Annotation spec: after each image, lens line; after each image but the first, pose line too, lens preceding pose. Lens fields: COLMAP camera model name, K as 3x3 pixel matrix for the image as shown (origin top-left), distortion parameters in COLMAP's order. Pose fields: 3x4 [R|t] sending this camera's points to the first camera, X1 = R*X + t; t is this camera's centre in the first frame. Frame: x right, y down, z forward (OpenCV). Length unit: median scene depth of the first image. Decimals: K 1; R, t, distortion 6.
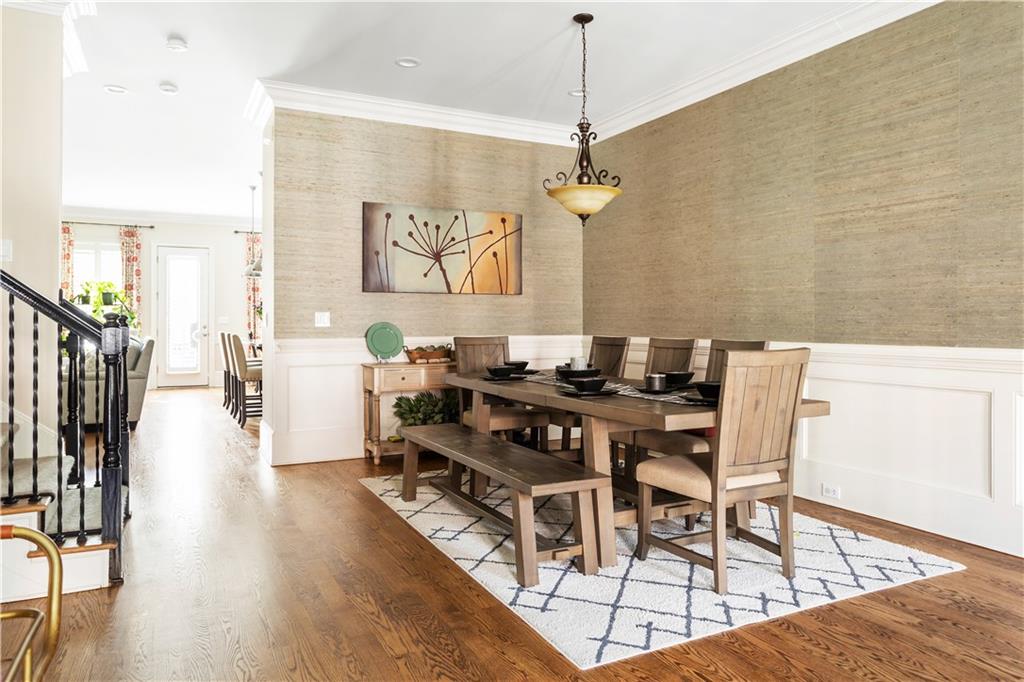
lens RADIAL K [[687.3, 0, 511.9], [0, 687.3, 322.7], [0, 0, 1]] dist [0.003133, -0.000490]
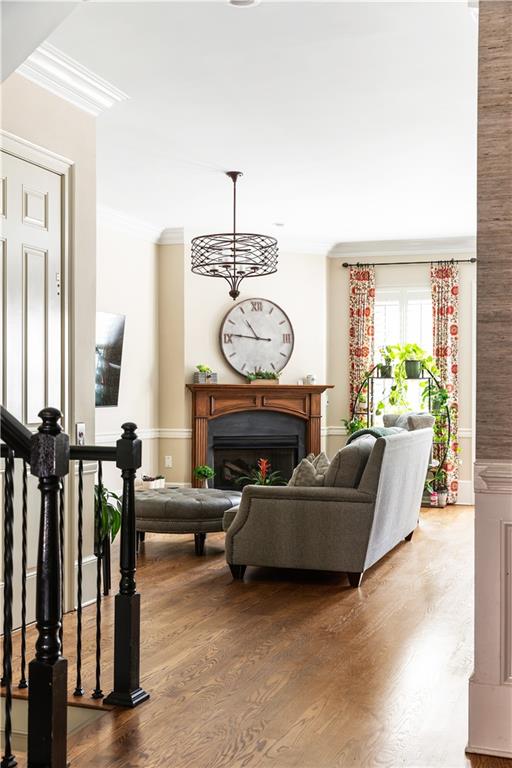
lens RADIAL K [[937.8, 0, 254.9], [0, 937.8, 389.6], [0, 0, 1]] dist [0.022036, 0.000000]
pose [[0.678295, -0.000151, -0.734790, -0.003593], [-0.006302, 0.999962, -0.006023, -0.015568], [0.734763, 0.008716, 0.678268, 0.488244]]
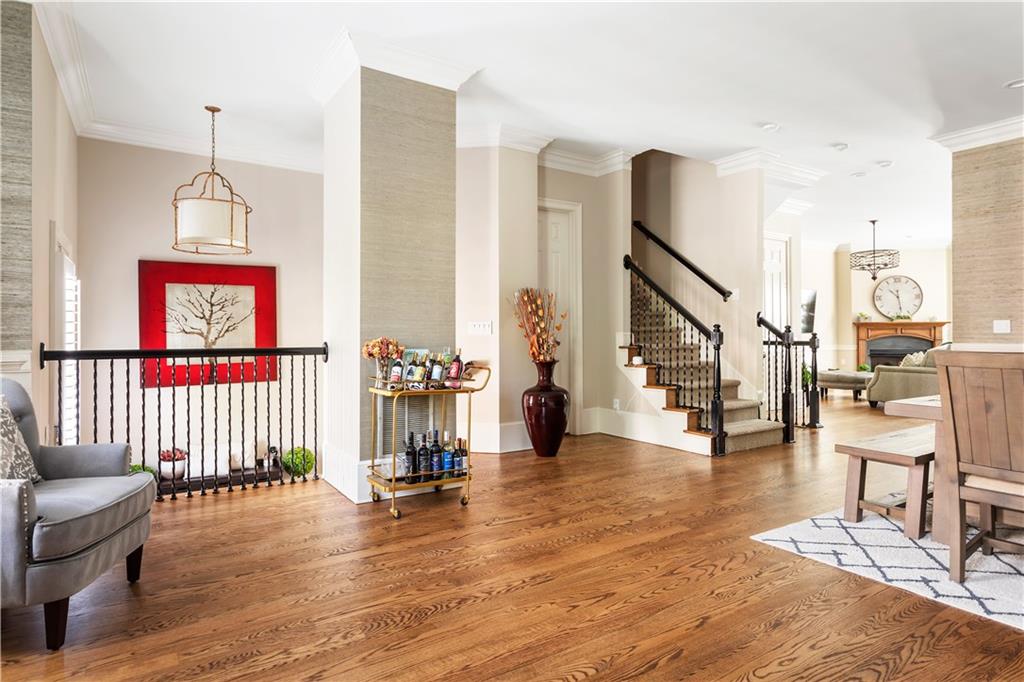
lens RADIAL K [[558.5, 0, 514.9], [0, 558.5, 332.5], [0, 0, 1]] dist [0.006093, 0.000902]
pose [[0.103064, -0.003845, -0.994667, 0.560590], [0.002213, 0.999991, -0.003636, 0.006812], [0.994672, -0.001826, 0.103071, 0.122158]]
